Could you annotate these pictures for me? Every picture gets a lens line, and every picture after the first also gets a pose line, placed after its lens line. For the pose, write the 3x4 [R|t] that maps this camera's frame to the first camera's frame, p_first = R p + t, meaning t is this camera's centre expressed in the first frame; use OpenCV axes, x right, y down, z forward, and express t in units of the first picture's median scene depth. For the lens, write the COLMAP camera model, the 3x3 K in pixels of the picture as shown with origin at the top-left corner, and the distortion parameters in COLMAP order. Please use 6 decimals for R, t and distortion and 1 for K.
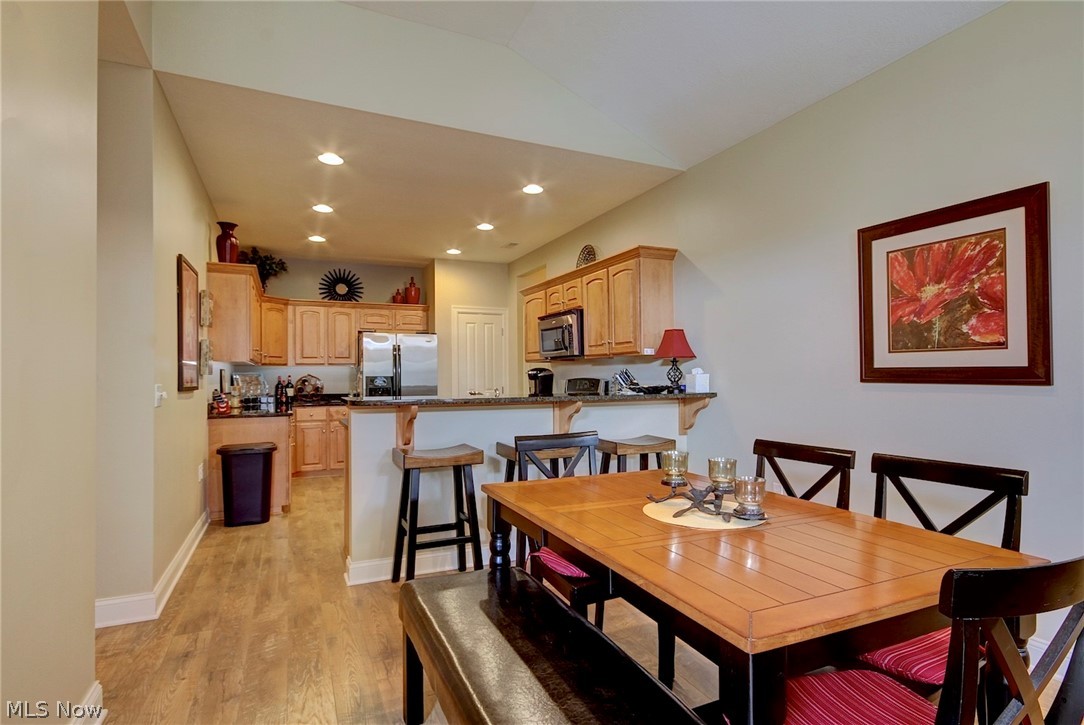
lens RADIAL K [[550.2, 0, 542.0], [0, 550.2, 362.5], [0, 0, 1]] dist [0.000781, 0.000053]
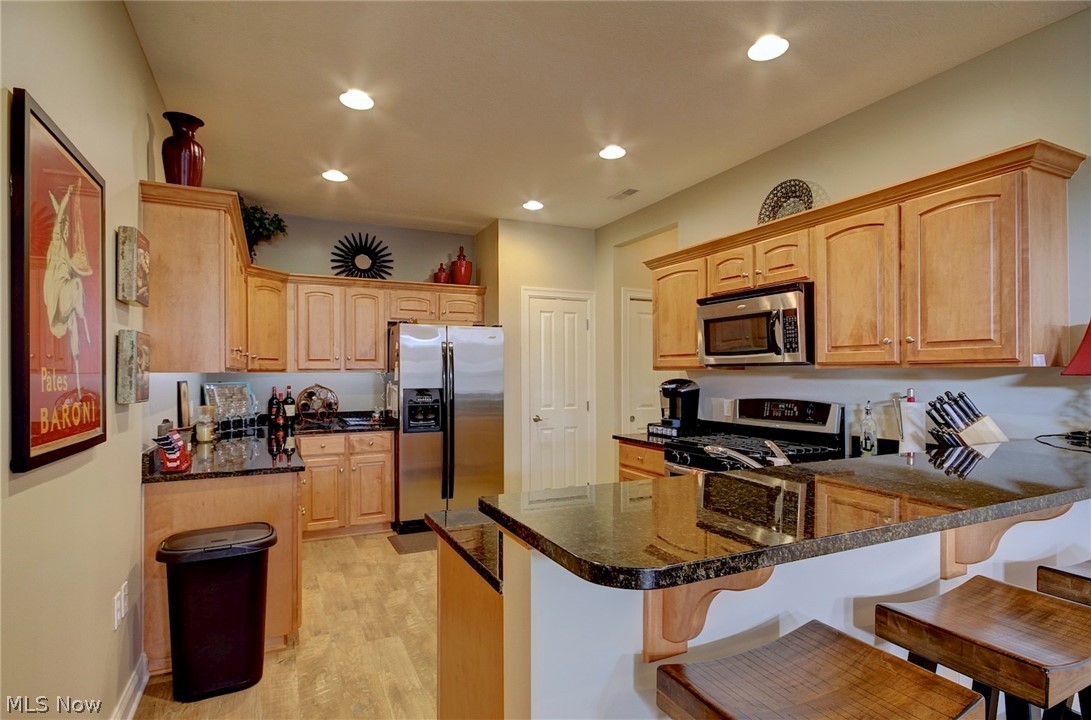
lens RADIAL K [[555.1, 0, 542.8], [0, 555.1, 365.4], [0, 0, 1]] dist [0.001238, 0.000647]
pose [[0.999846, 0.005293, 0.016703, -0.161753], [-0.005465, 0.999933, 0.010227, -0.011228], [-0.016648, -0.010317, 0.999808, 0.318384]]
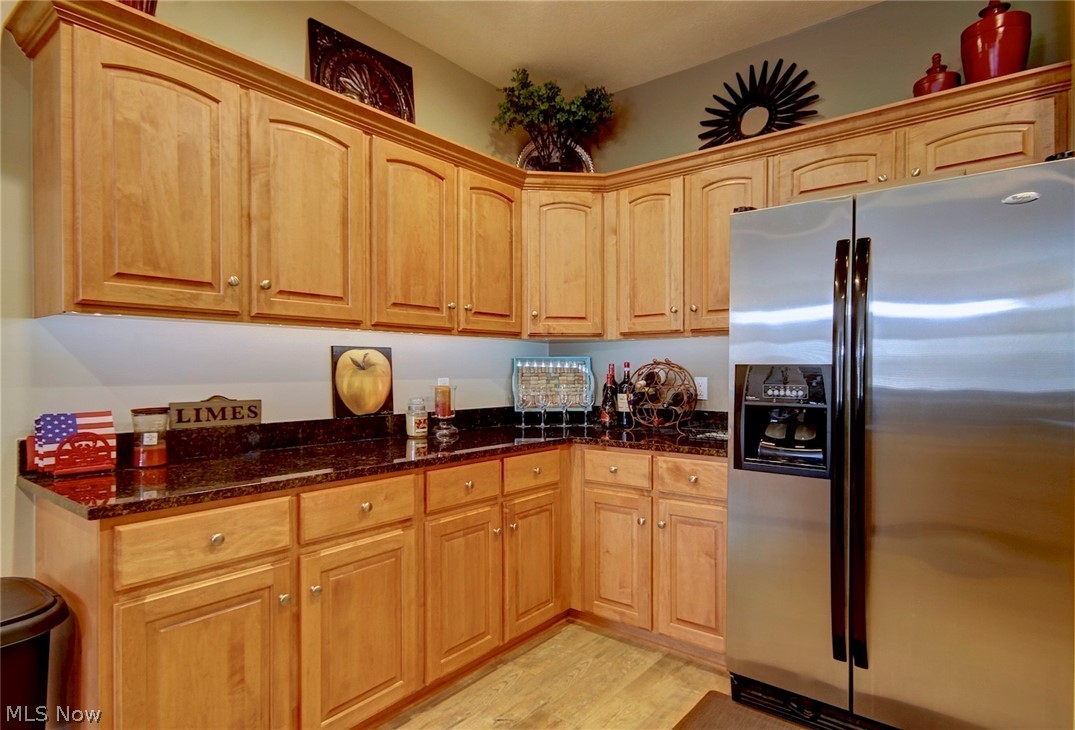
lens RADIAL K [[591.4, 0, 535.0], [0, 591.4, 373.3], [0, 0, 1]] dist [0.000250, 0.000288]
pose [[0.443555, 0.012750, -0.896156, -0.089690], [0.018040, 0.999569, 0.023150, 0.020920], [0.896065, -0.026435, 0.443134, 0.771574]]
